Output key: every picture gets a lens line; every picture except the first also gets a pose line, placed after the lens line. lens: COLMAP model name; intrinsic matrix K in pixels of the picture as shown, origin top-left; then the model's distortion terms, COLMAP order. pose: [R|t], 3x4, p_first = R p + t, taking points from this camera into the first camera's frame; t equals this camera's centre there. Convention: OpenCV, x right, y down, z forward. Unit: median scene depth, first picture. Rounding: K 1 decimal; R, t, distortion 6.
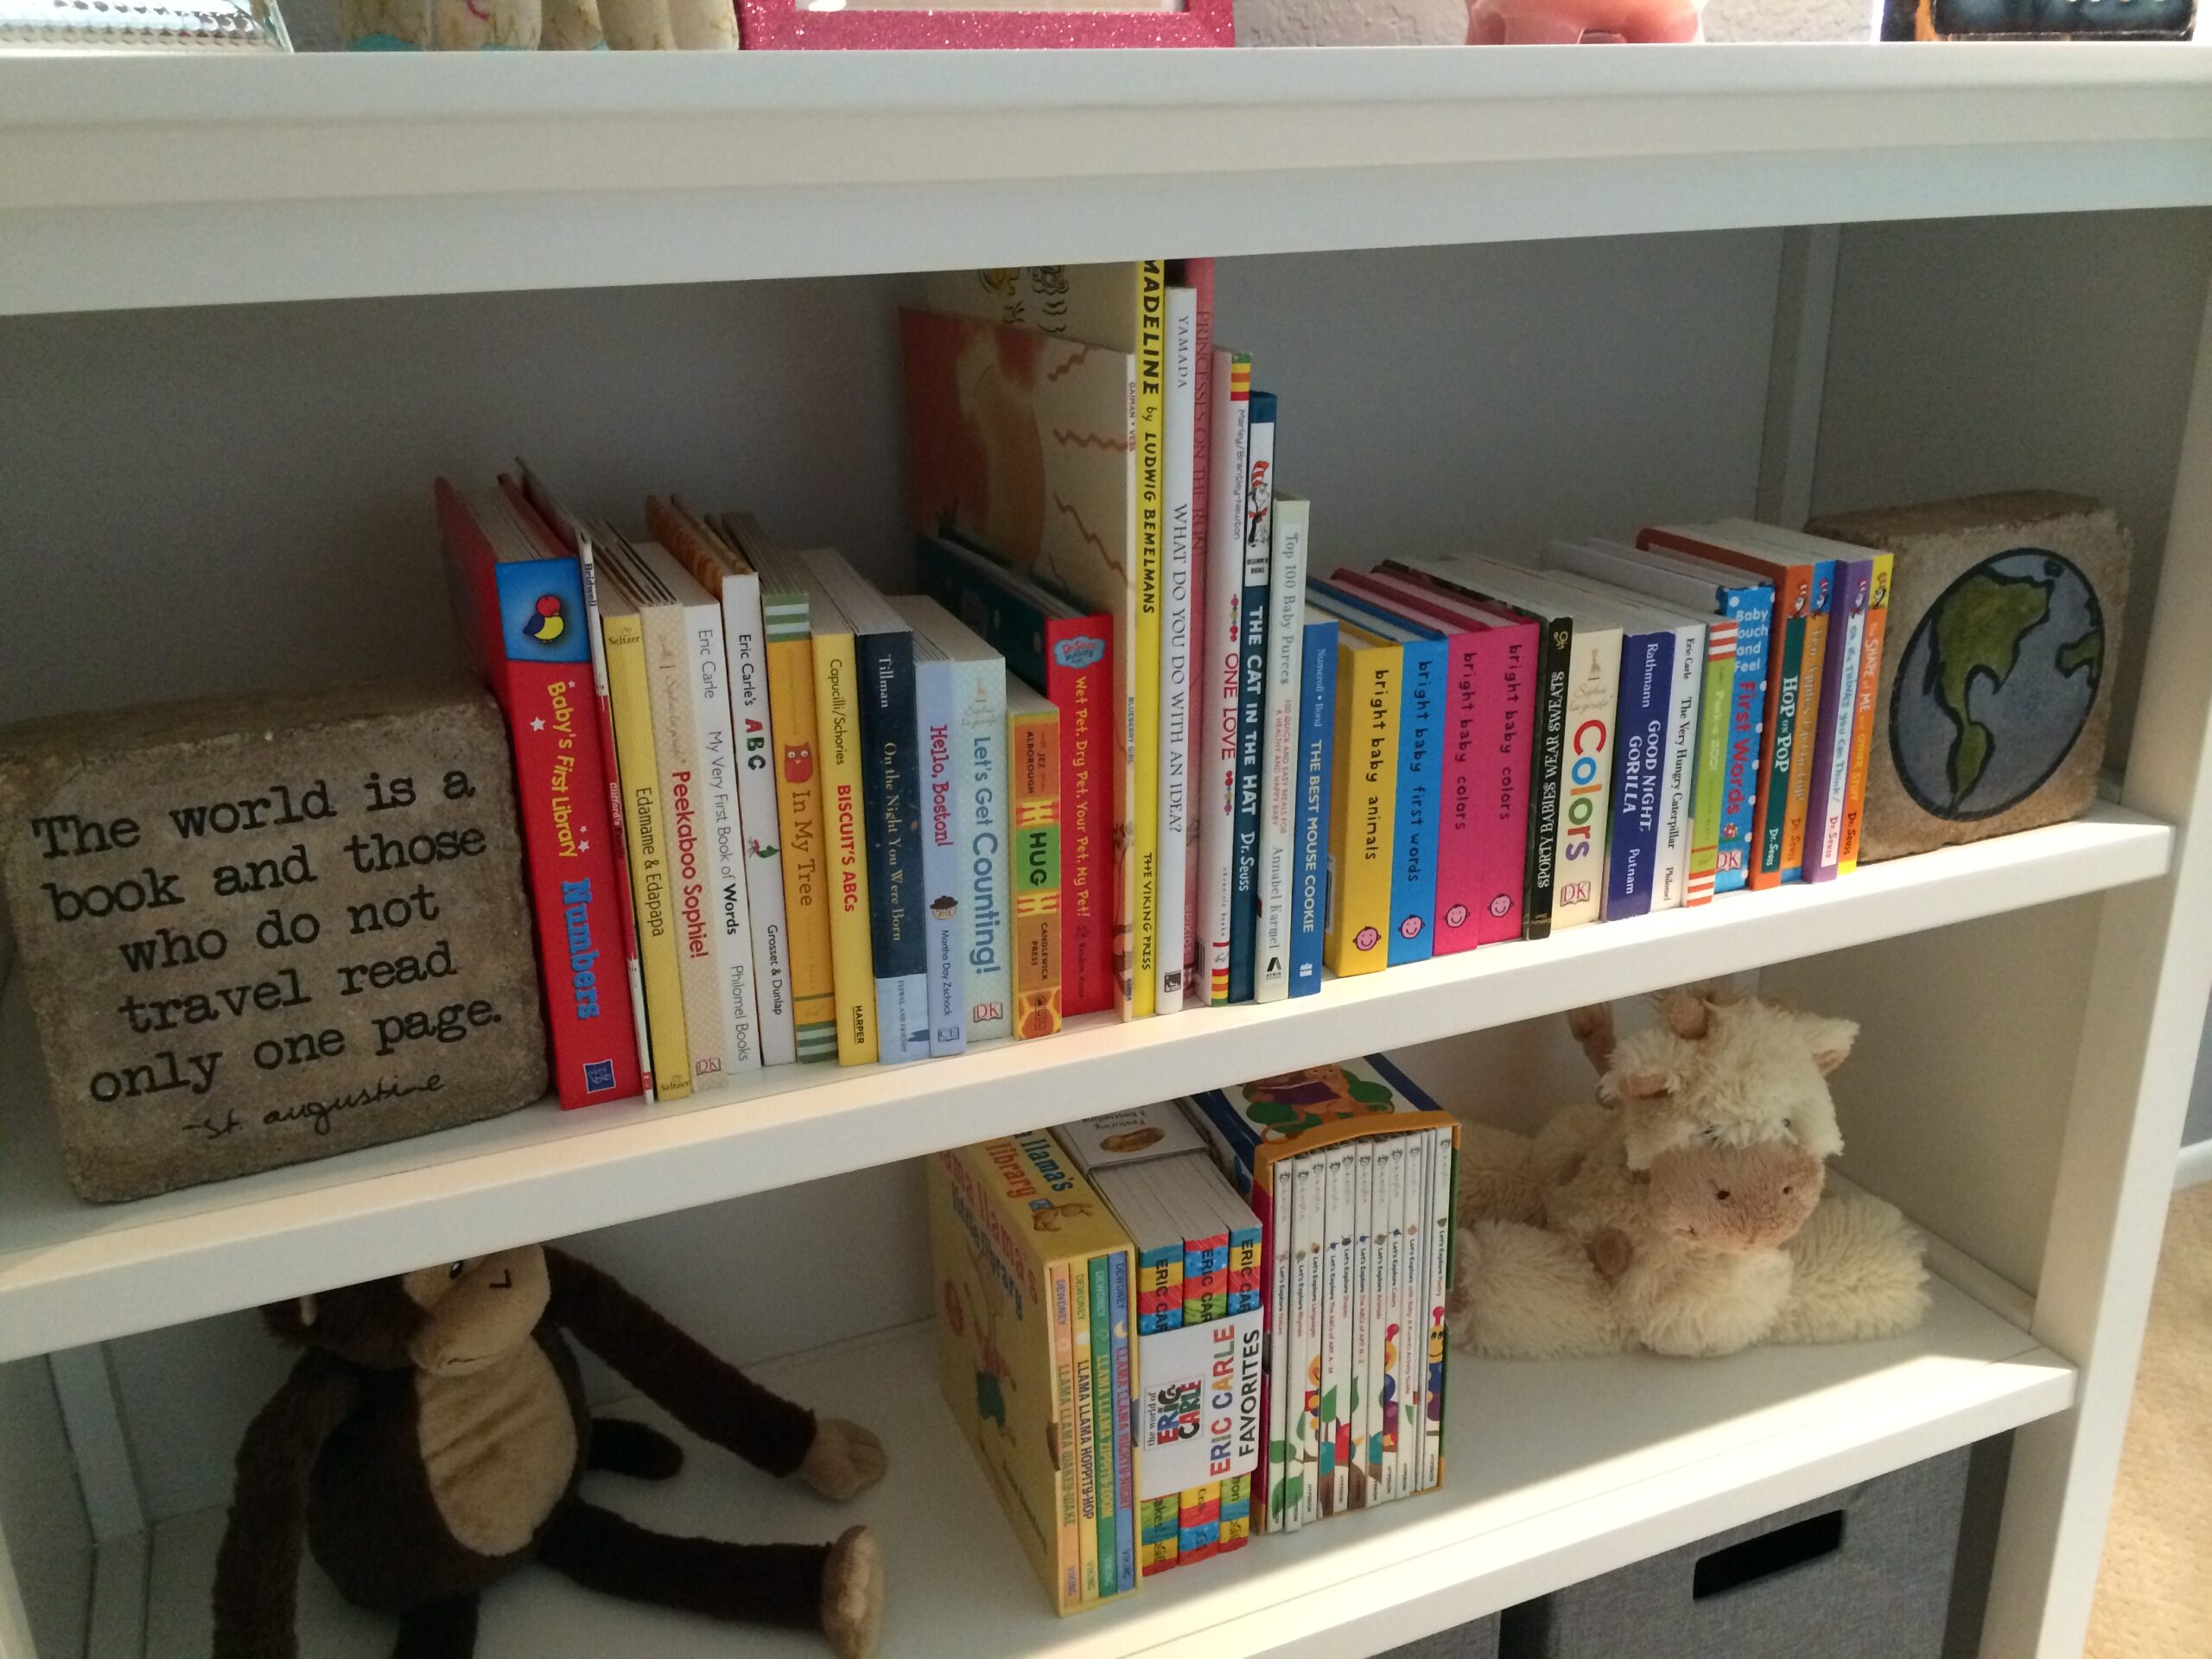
lens RADIAL K [[1897.2, 0, 1106.0], [0, 1897.2, 829.5], [0, 0, 1]] dist [0.091024, -0.131113]
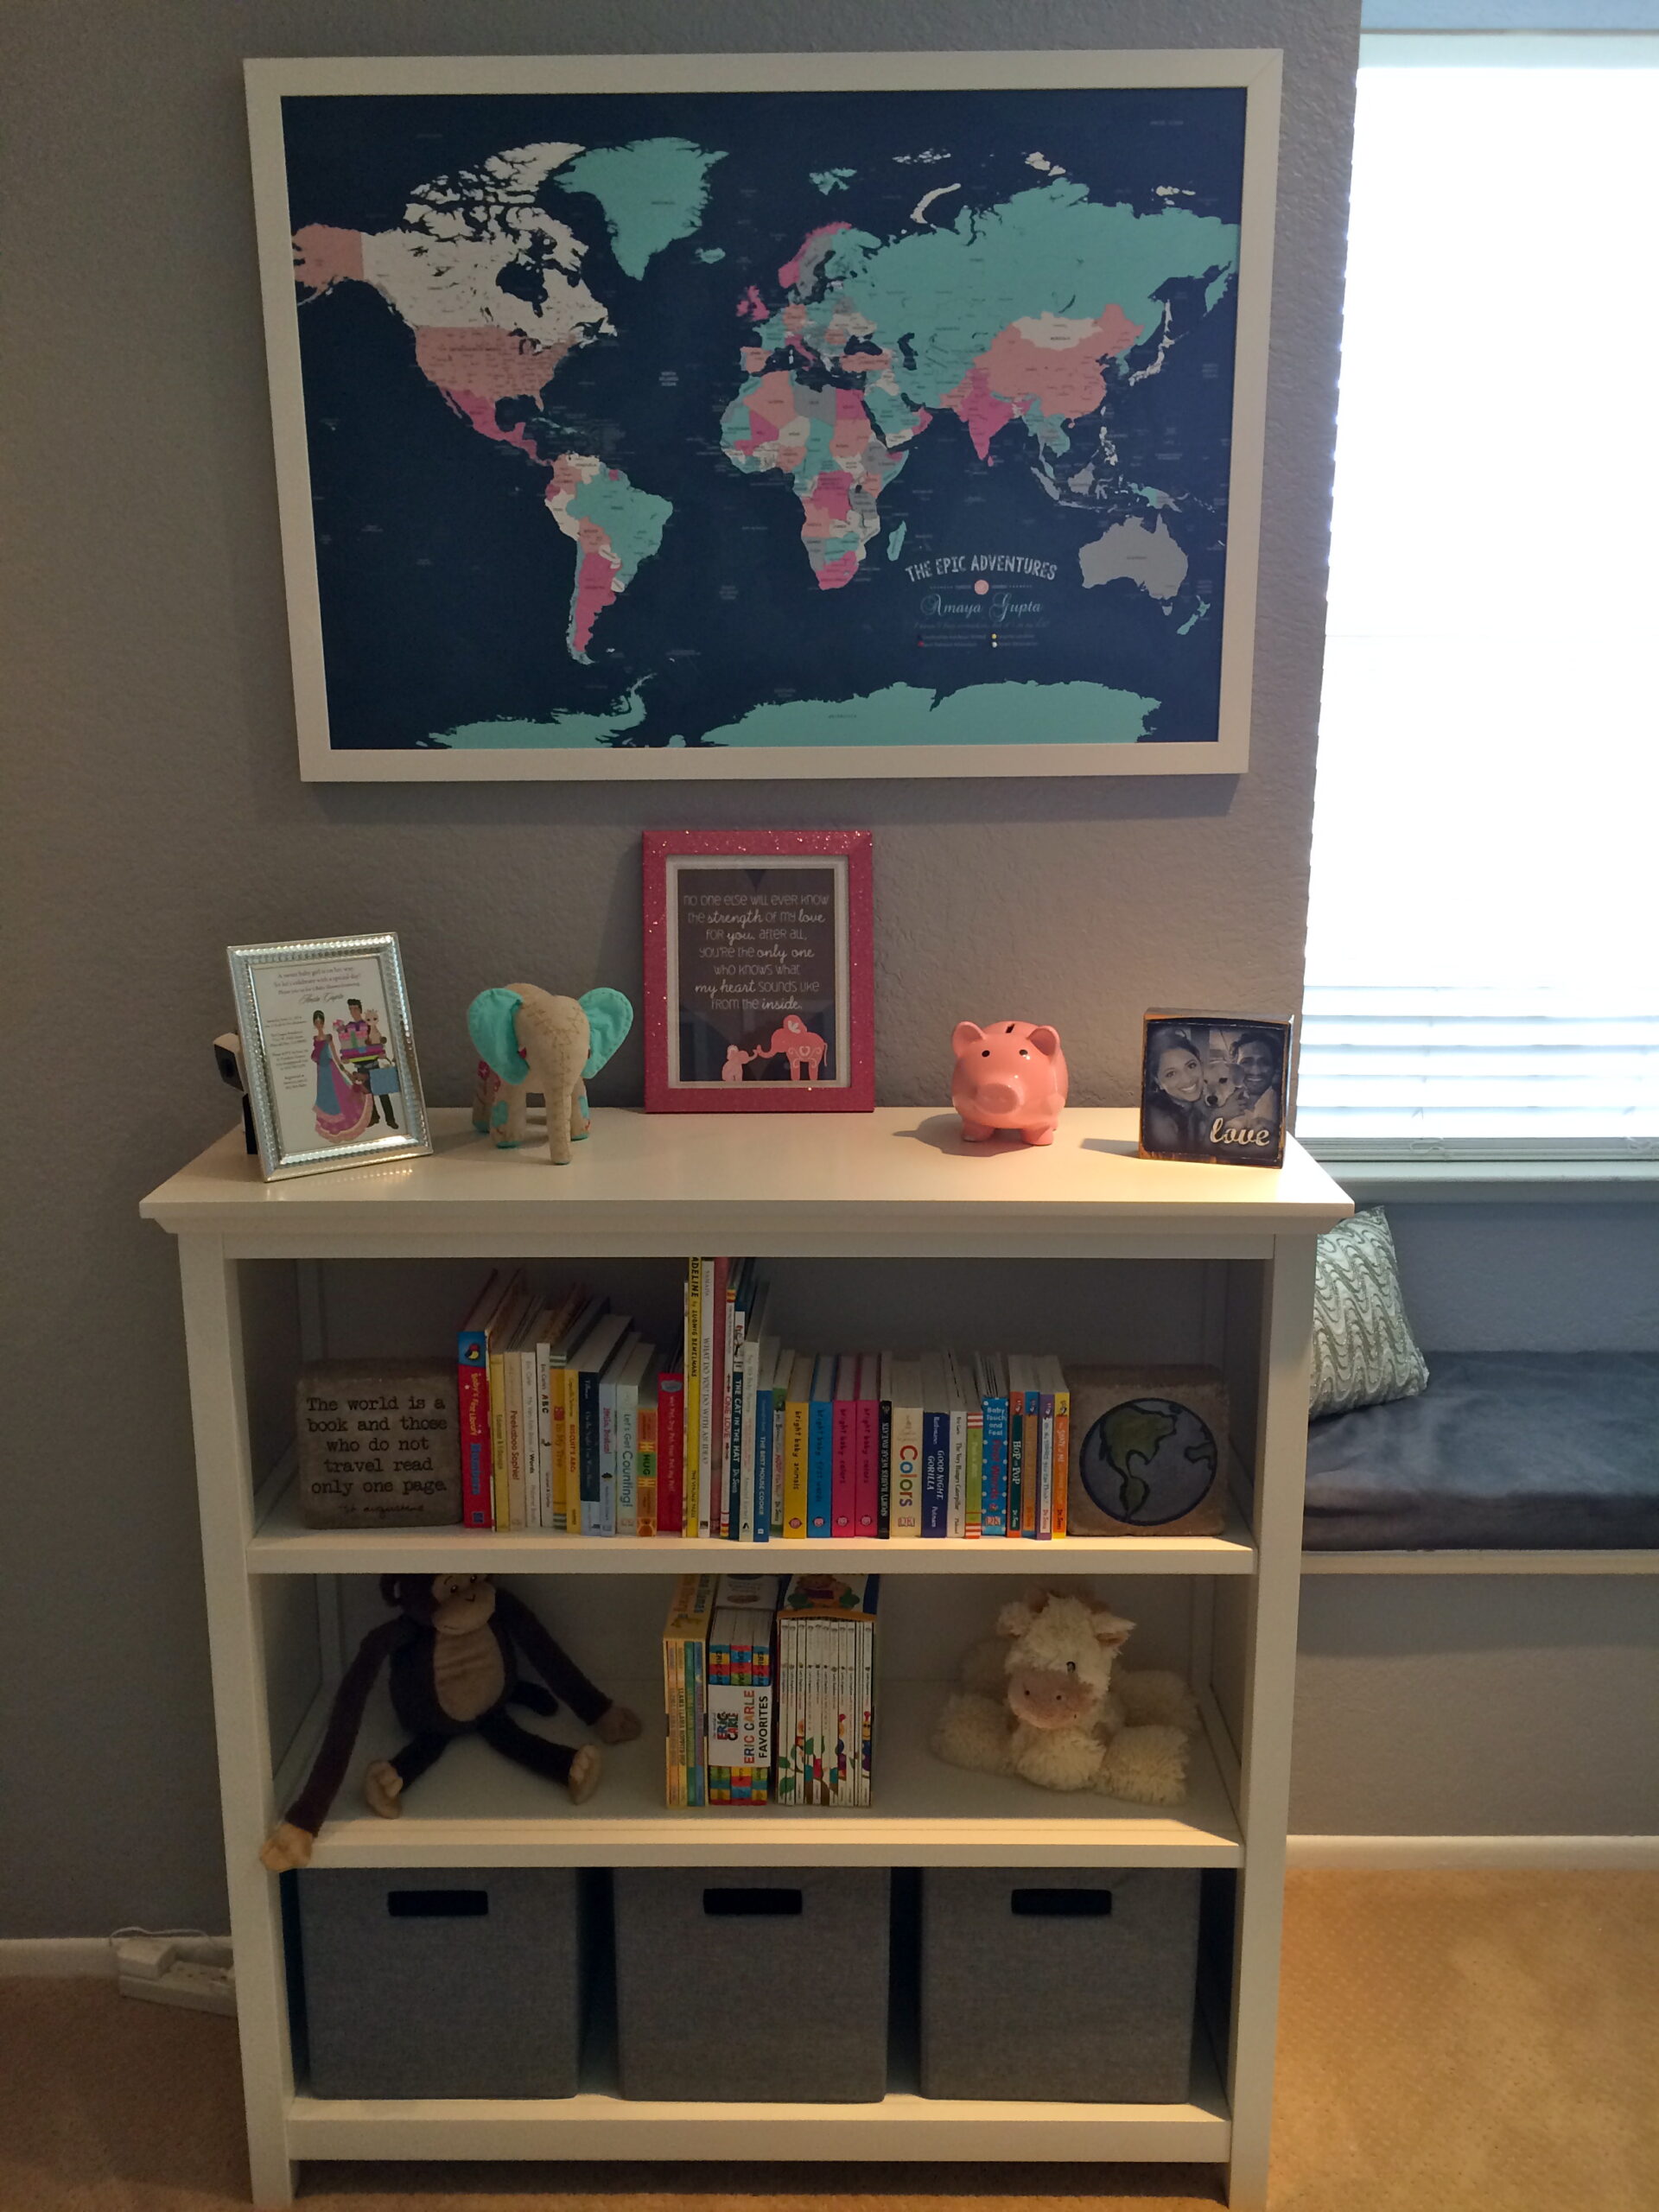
lens RADIAL K [[1866.5, 0, 836.5], [0, 1866.5, 1108.0], [0, 0, 1]] dist [0.081143, -0.102379]
pose [[0.919059, 0.110173, -0.378407, 1.064567], [-0.155363, 0.983662, -0.090944, -0.258480], [0.362205, 0.142374, 0.921161, -1.248551]]
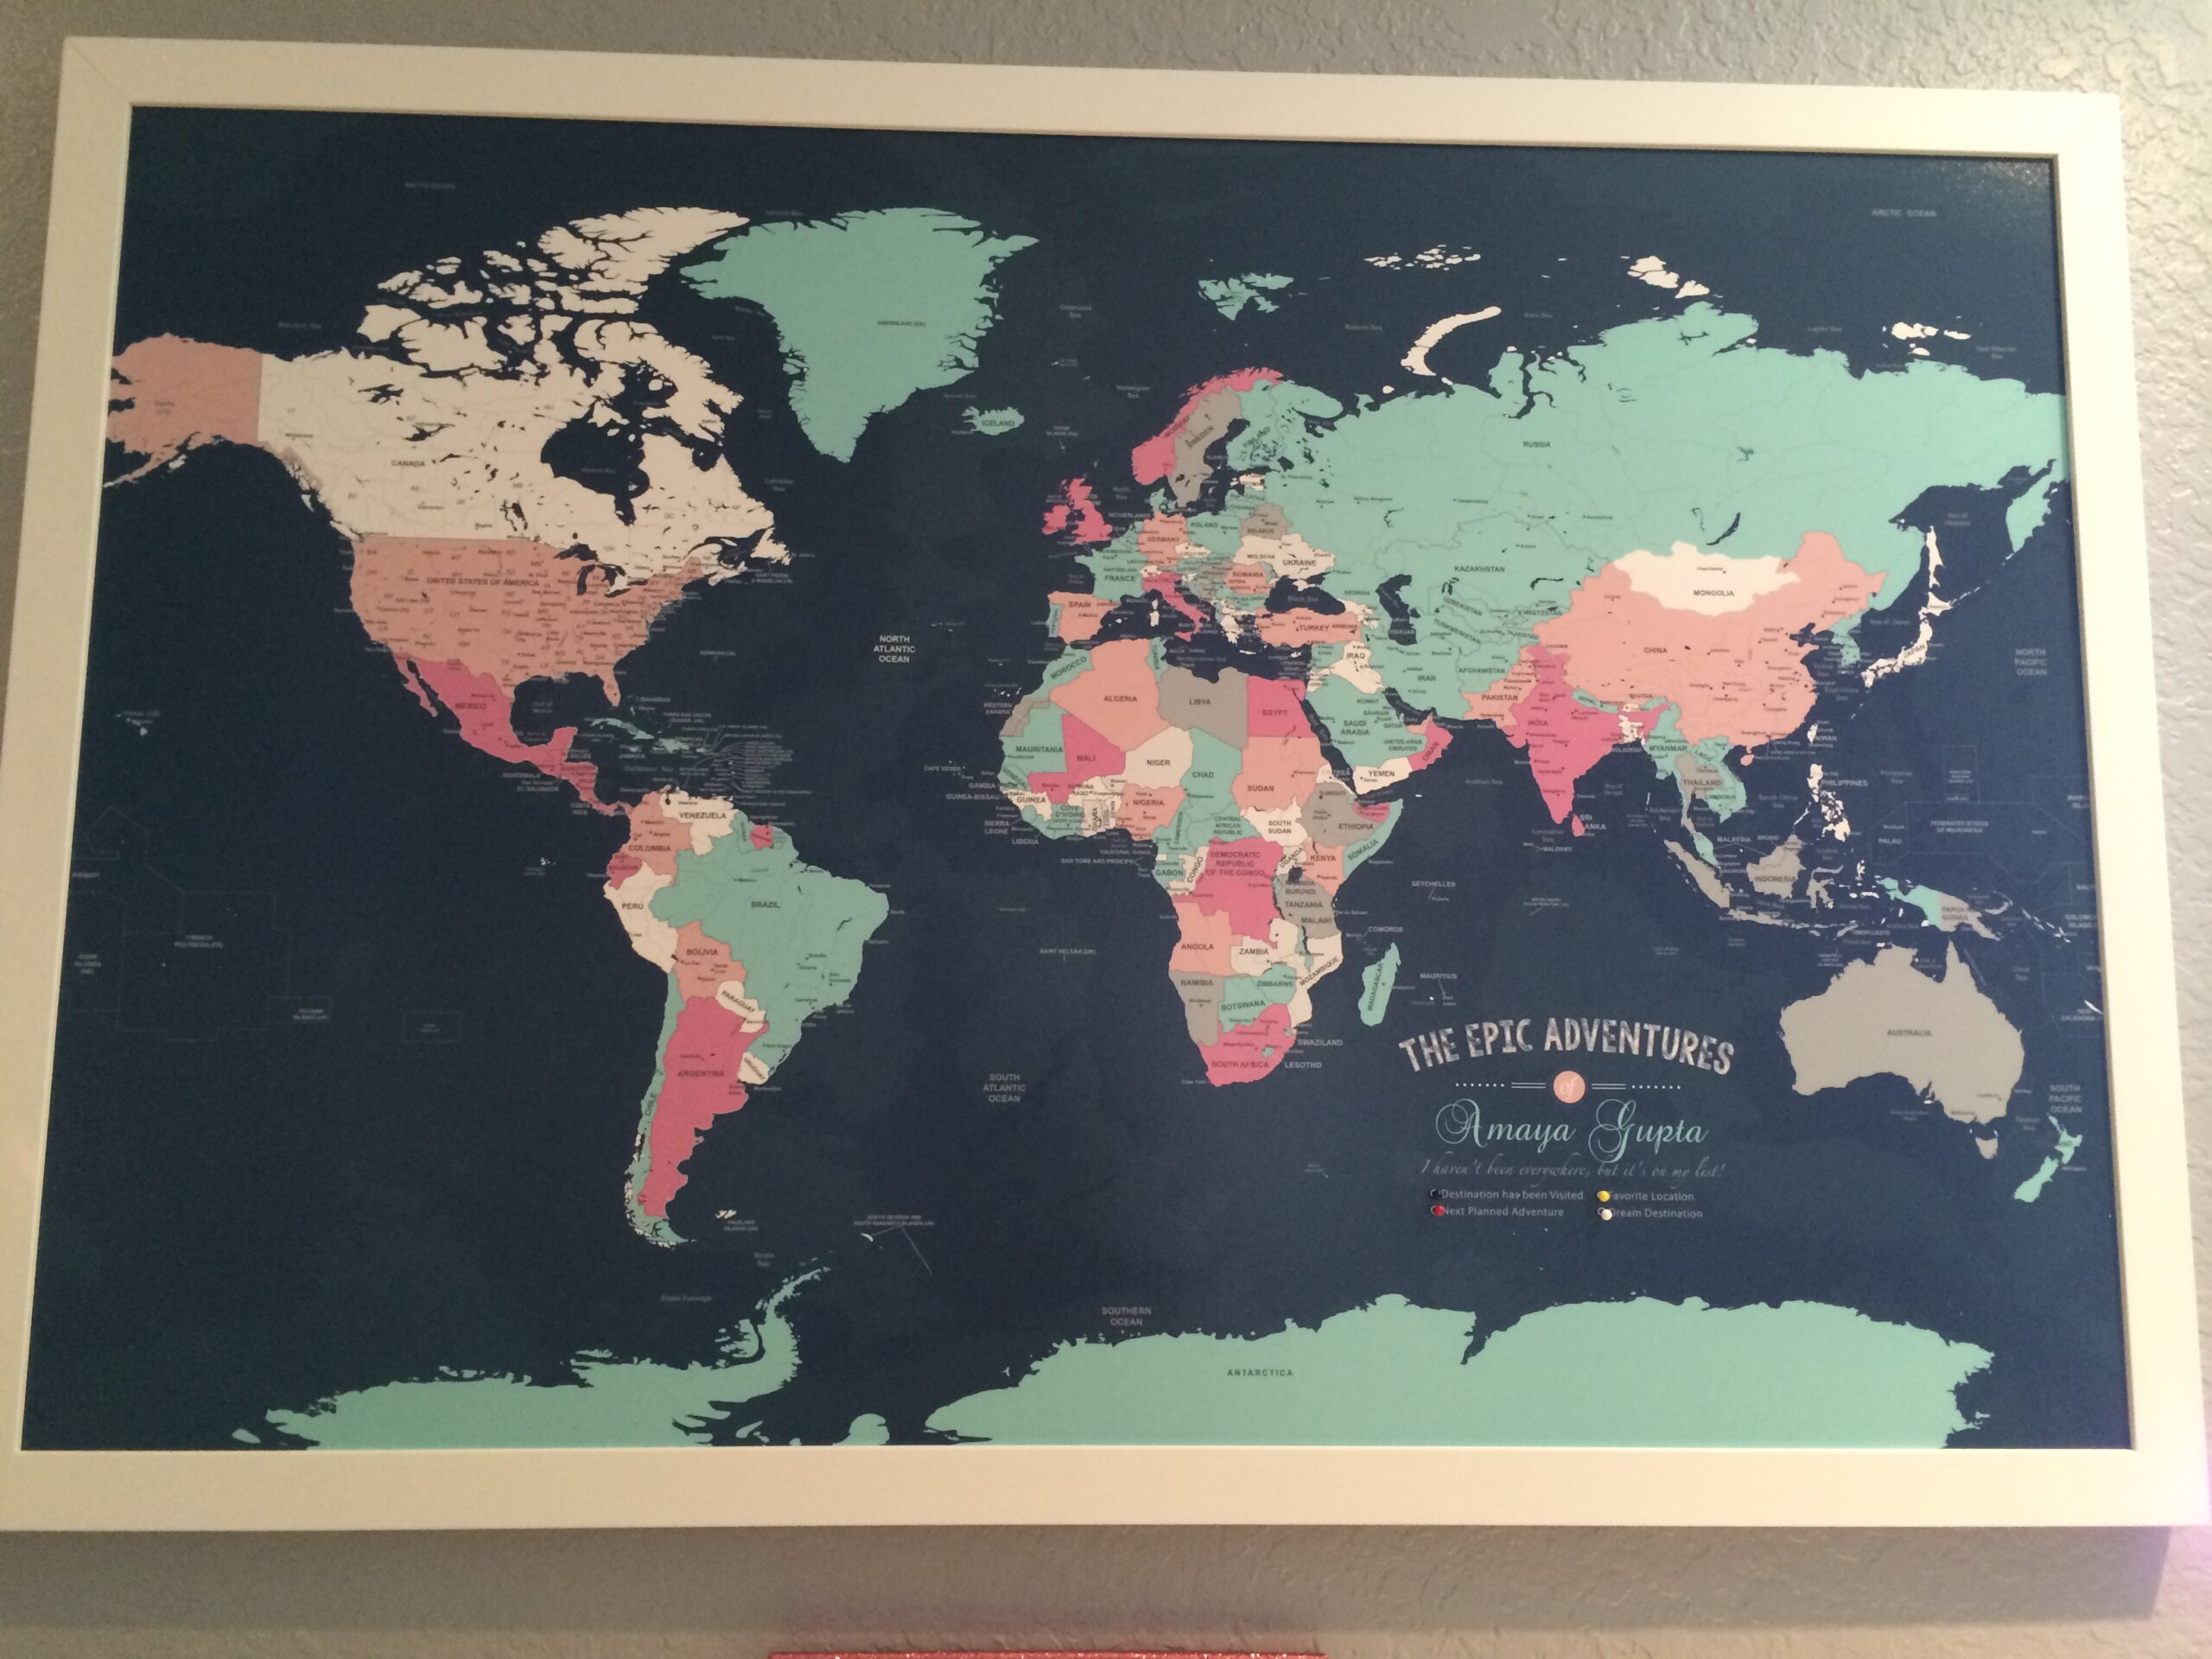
lens RADIAL K [[1897.2, 0, 1106.0], [0, 1897.2, 829.5], [0, 0, 1]] dist [0.091024, -0.131113]
pose [[0.931838, -0.017188, -0.362466, 0.343939], [-0.159569, 0.877710, -0.451844, -0.799184], [0.325906, 0.478884, 0.815141, -0.008786]]
